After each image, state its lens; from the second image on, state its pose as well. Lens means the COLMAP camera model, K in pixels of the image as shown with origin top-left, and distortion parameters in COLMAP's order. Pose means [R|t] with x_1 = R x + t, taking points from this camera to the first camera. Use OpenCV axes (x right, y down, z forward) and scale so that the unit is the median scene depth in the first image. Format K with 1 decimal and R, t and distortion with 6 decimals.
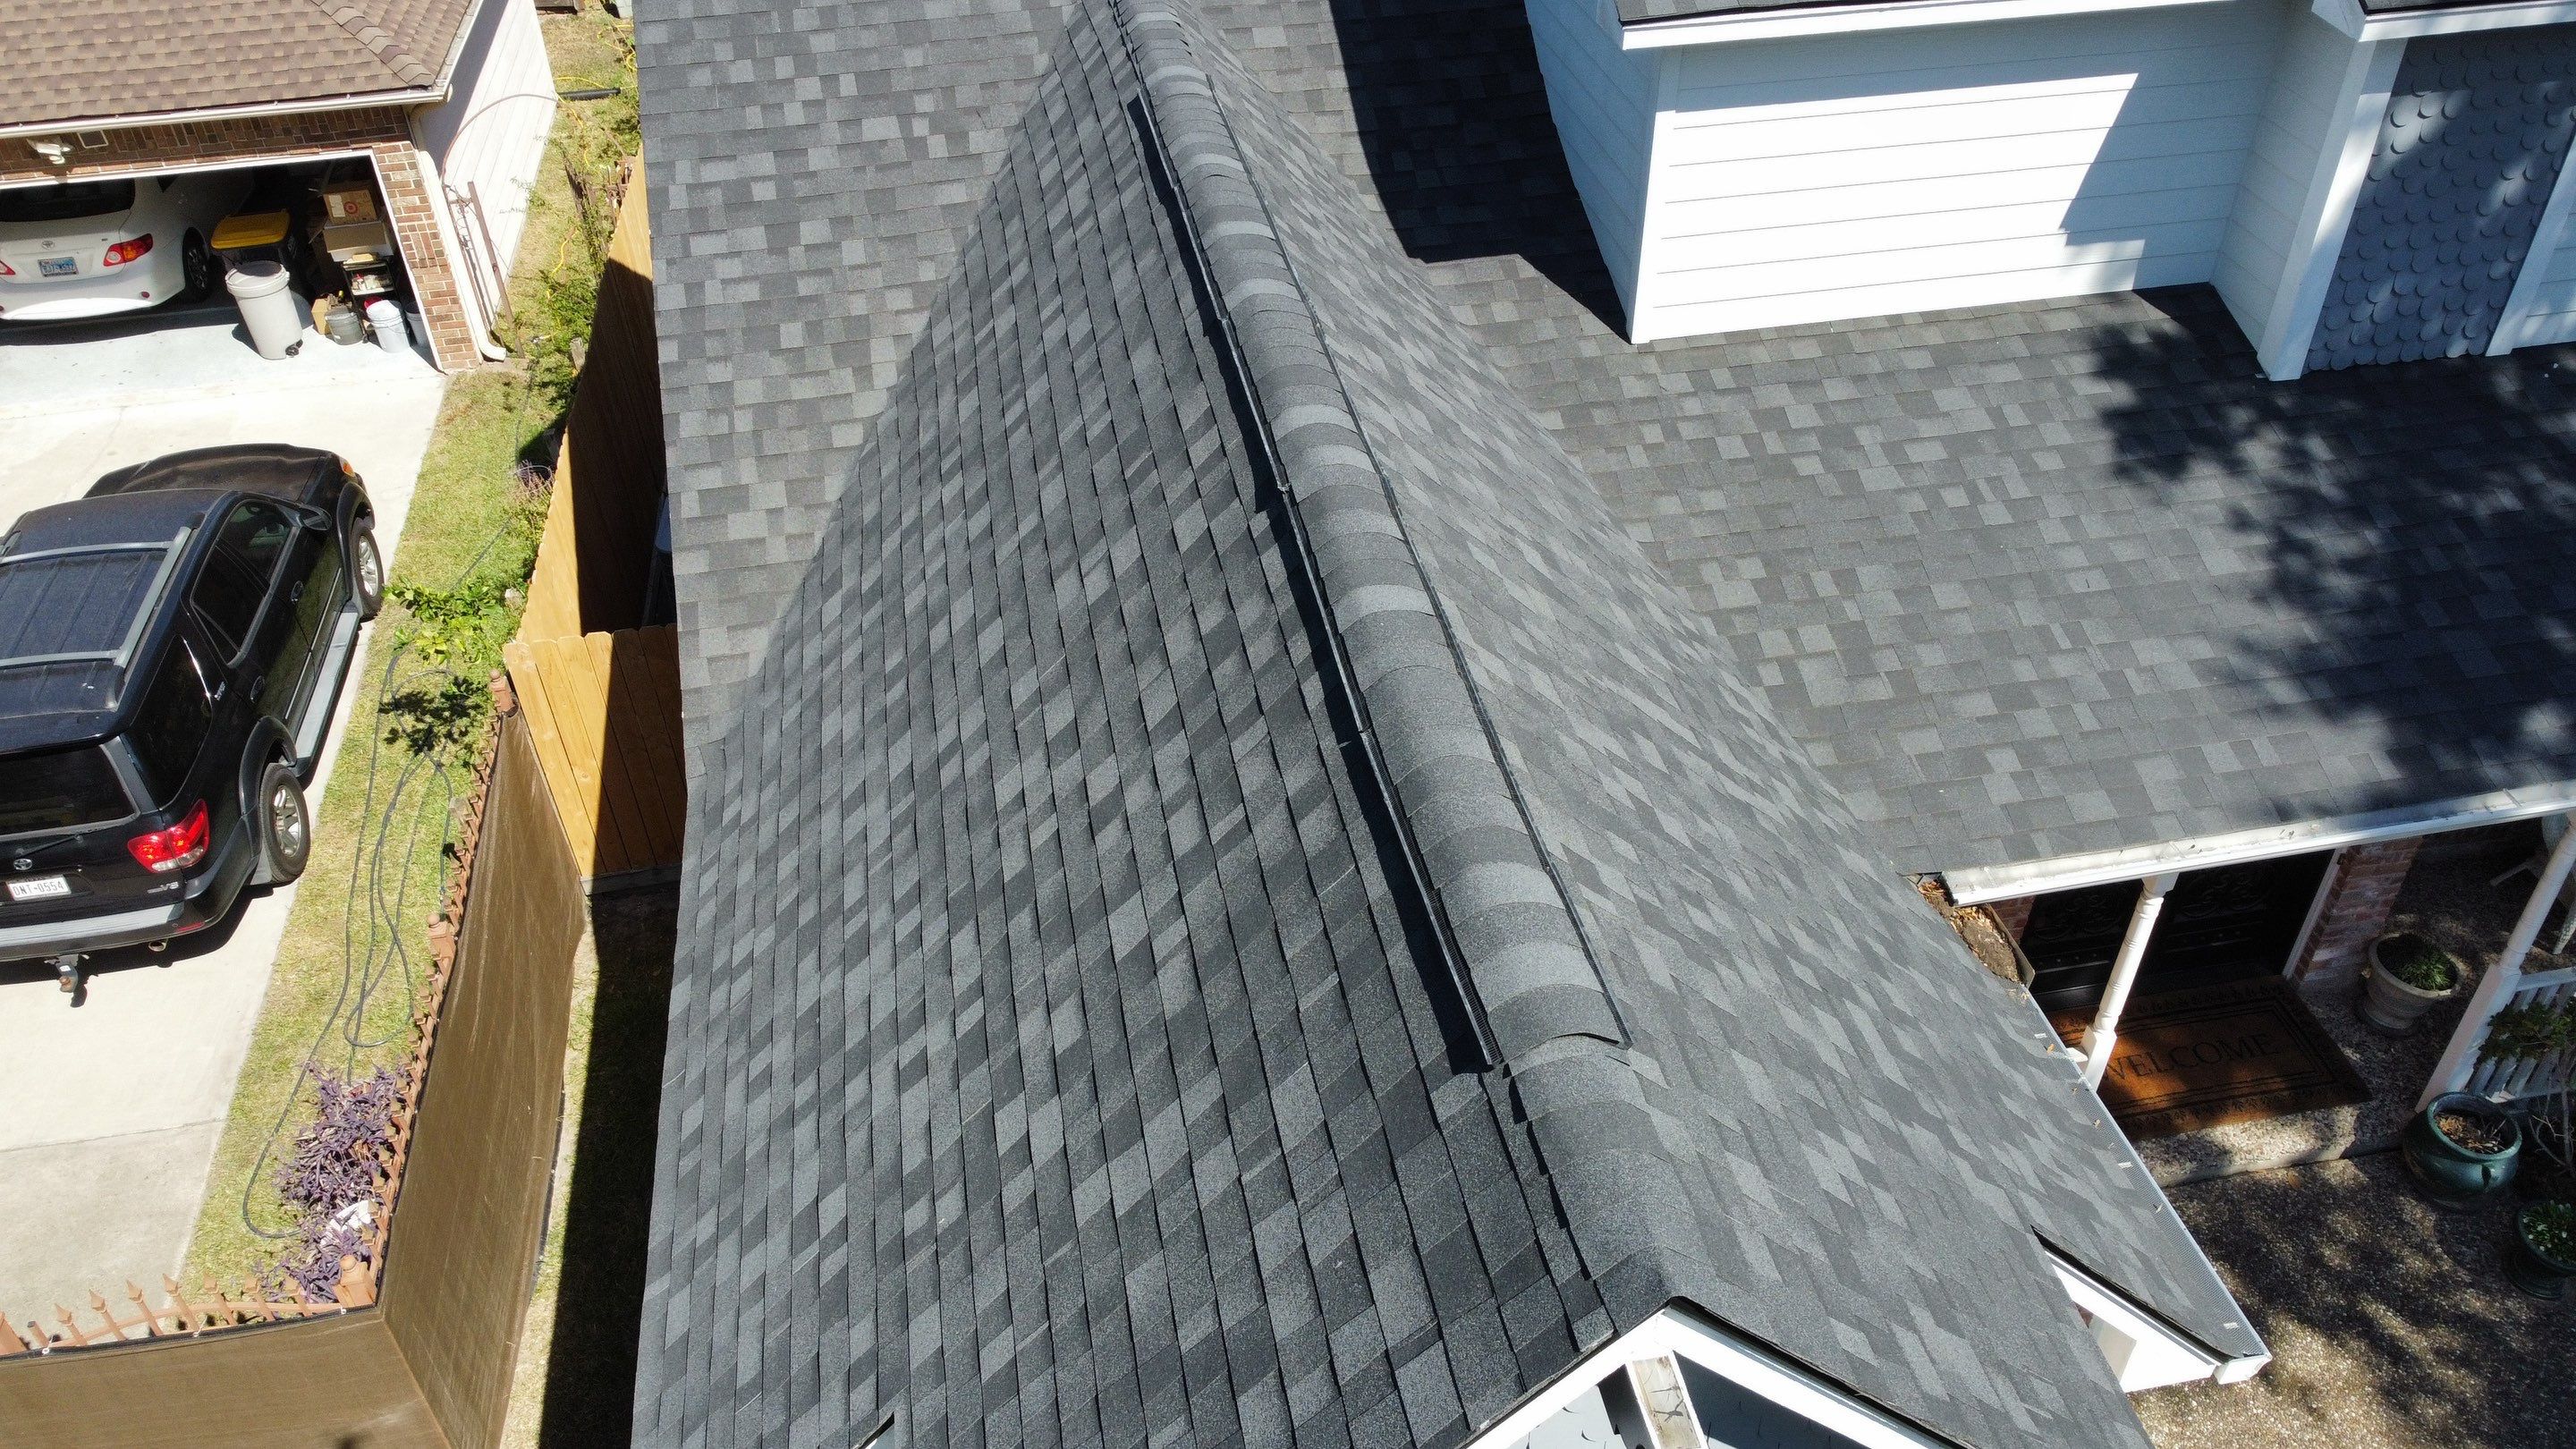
lens RADIAL K [[1958.2, 0, 1281.1], [0, 1958.2, 716.2], [0, 0, 1]] dist [-0.007299, 0.000302]
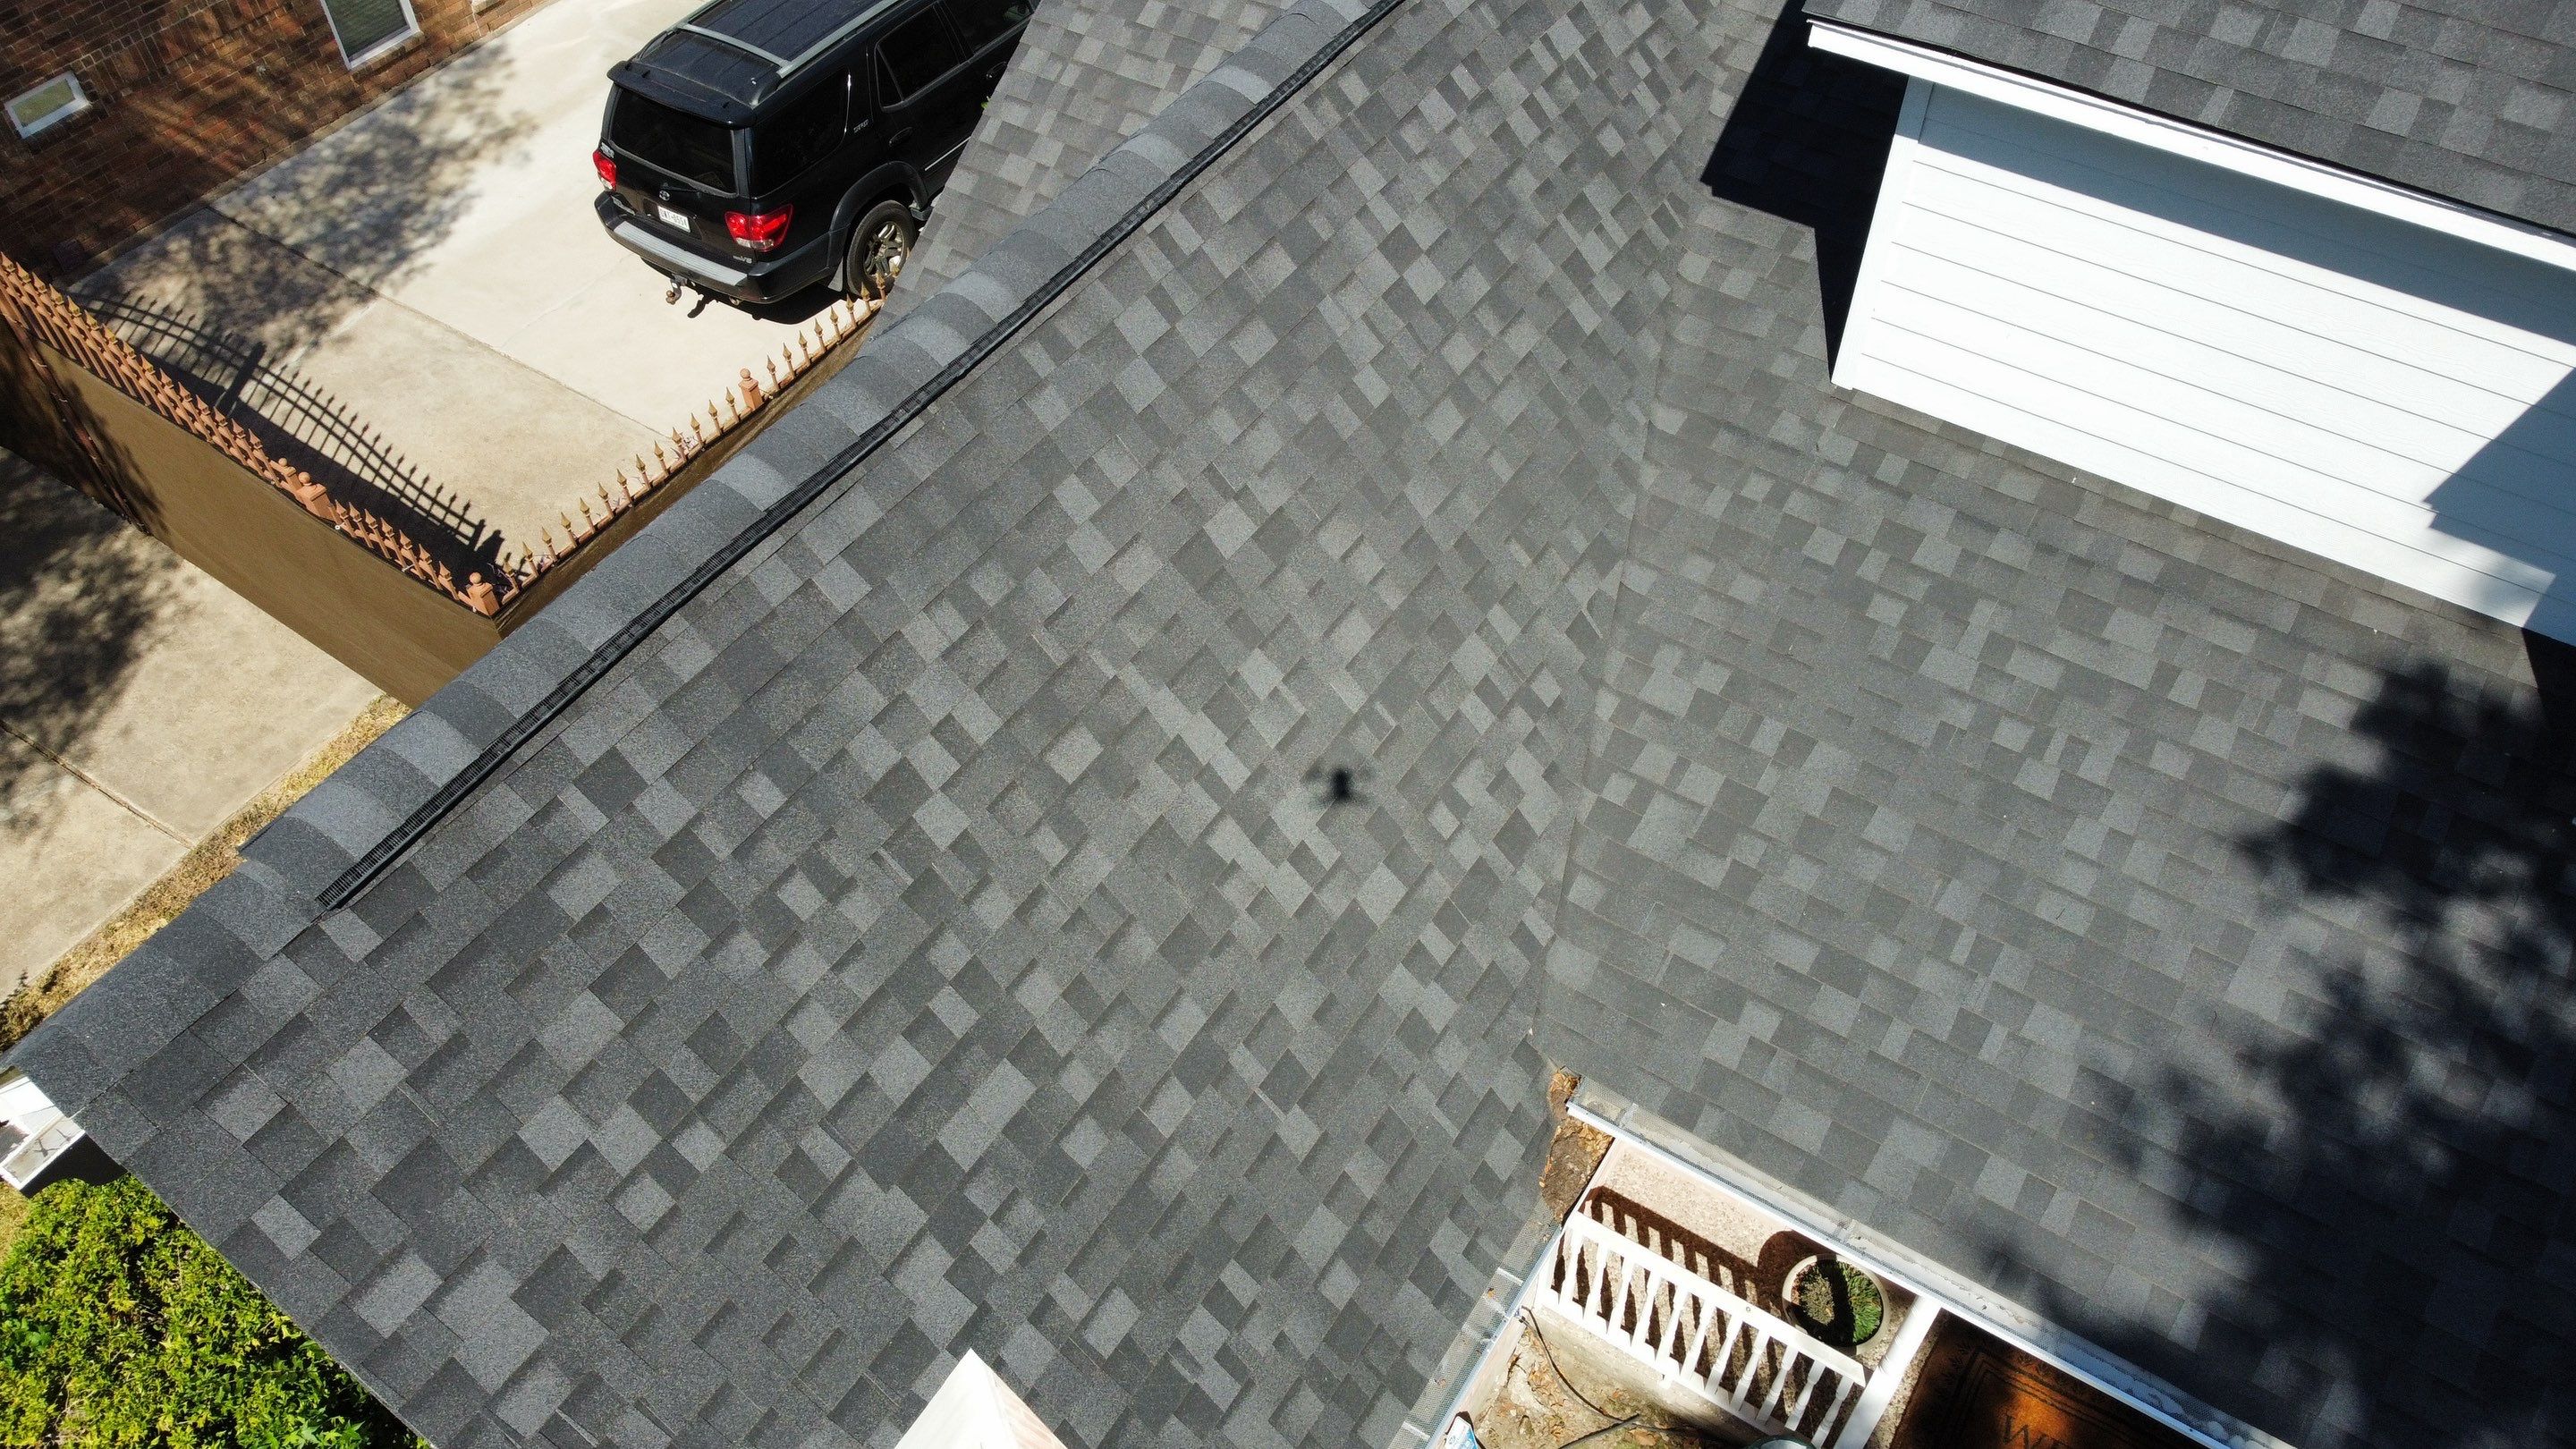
lens RADIAL K [[1947.5, 0, 1282.7], [0, 1947.5, 732.9], [0, 0, 1]] dist [-0.010774, -0.001010]
pose [[0.726410, 0.524328, -0.444306, 0.469346], [-0.421414, 0.850511, 0.314709, -0.231573], [0.542898, -0.041371, 0.838779, 0.168306]]
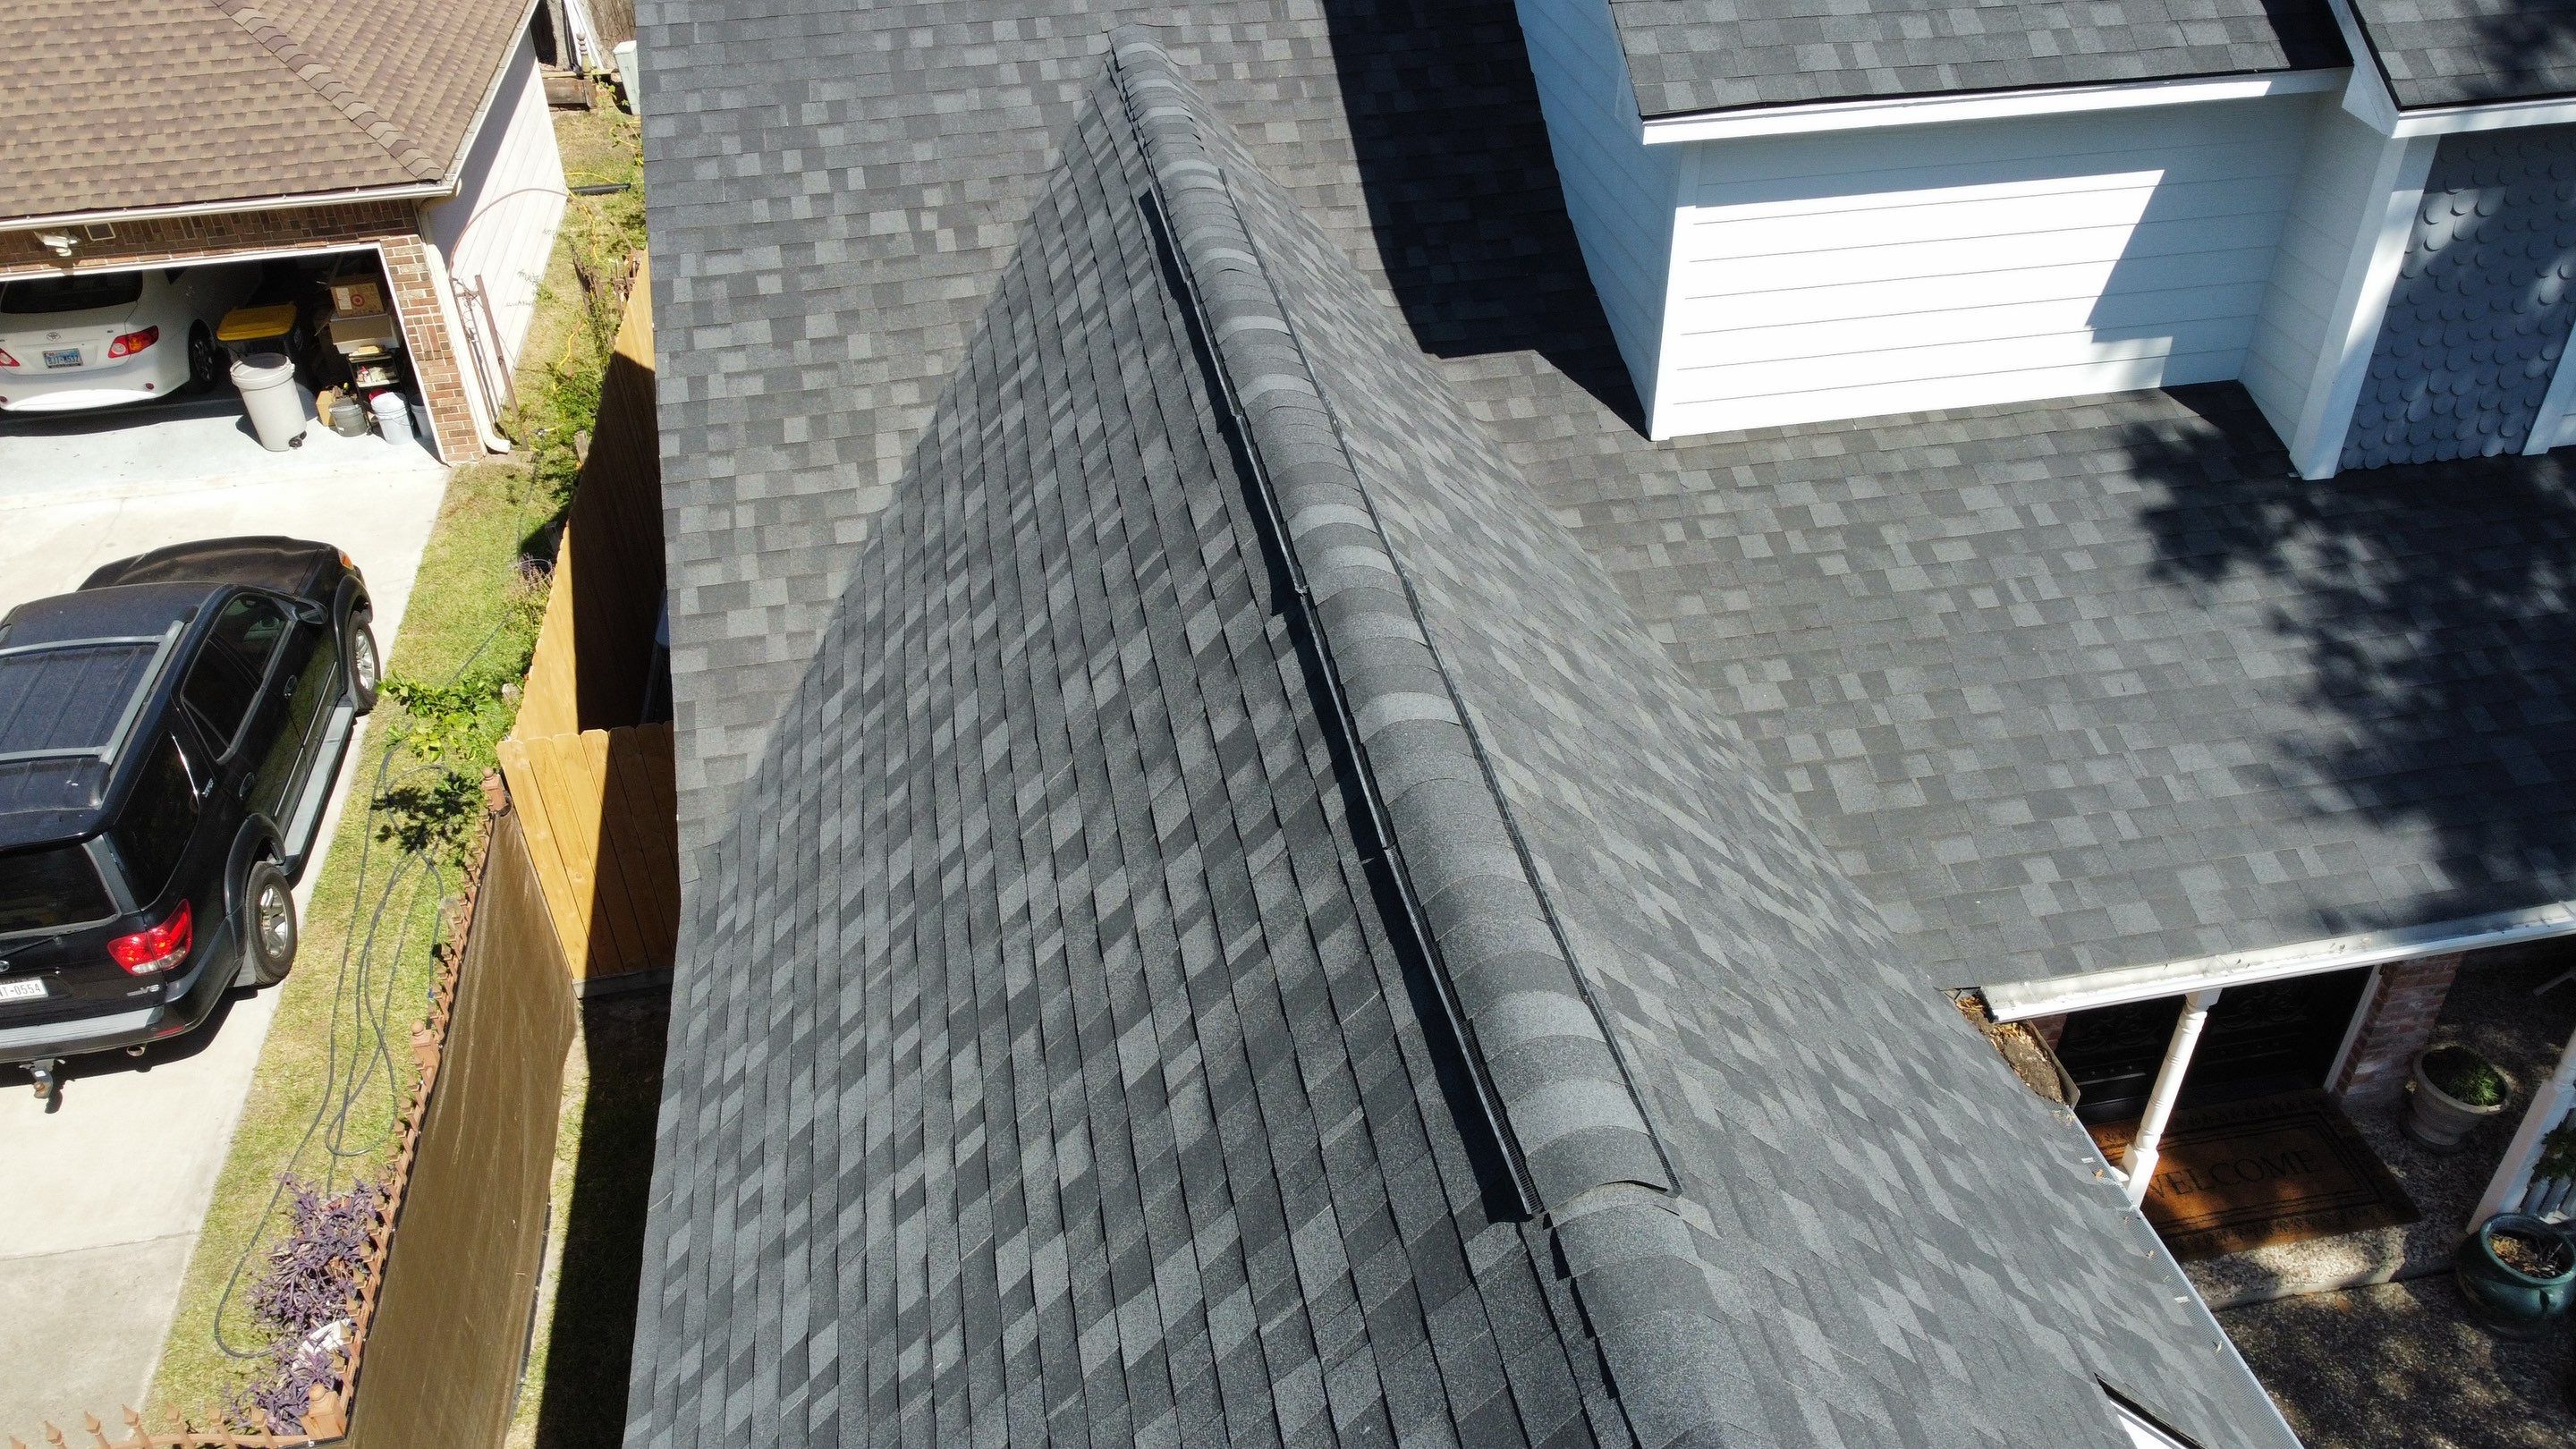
lens RADIAL K [[1958.2, 0, 1281.1], [0, 1958.2, 716.2], [0, 0, 1]] dist [-0.007299, 0.000302]
pose [[0.999995, 0.002806, -0.001554, -0.004683], [-0.002875, 0.998930, -0.046169, -0.006740], [0.001423, 0.046173, 0.998932, 0.026756]]
